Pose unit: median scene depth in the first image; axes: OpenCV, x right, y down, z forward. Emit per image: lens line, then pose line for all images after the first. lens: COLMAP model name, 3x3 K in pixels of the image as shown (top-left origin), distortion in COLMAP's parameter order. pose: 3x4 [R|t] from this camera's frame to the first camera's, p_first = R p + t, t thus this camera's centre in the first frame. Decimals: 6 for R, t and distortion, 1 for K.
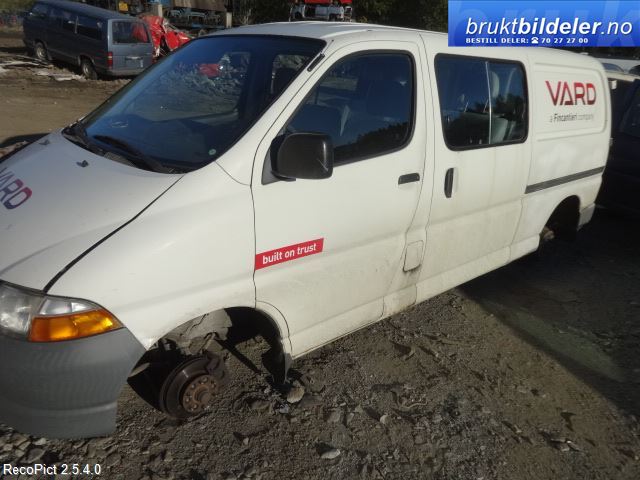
lens RADIAL K [[466.5, 0, 321.4], [0, 466.5, 239.8], [0, 0, 1]] dist [0.000865, -0.000716]
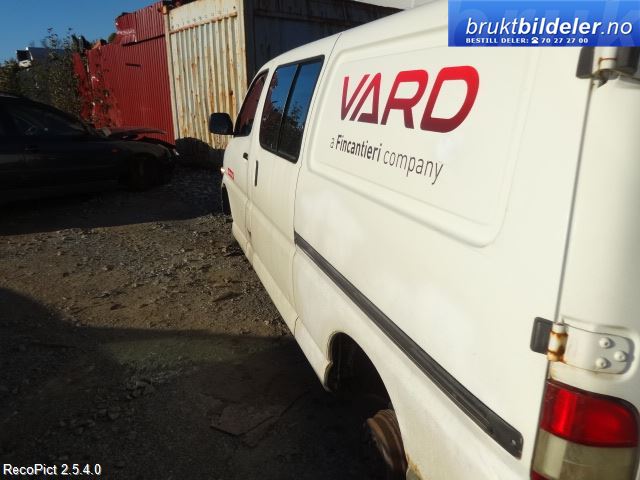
lens RADIAL K [[466.5, 0, 321.4], [0, 466.5, 240.9], [0, 0, 1]] dist [0.000865, -0.000716]
pose [[-0.356765, 0.205972, -0.911205, 1.015966], [-0.370770, 0.864061, 0.340483, -0.337363], [0.857466, 0.459320, -0.231898, 1.153838]]
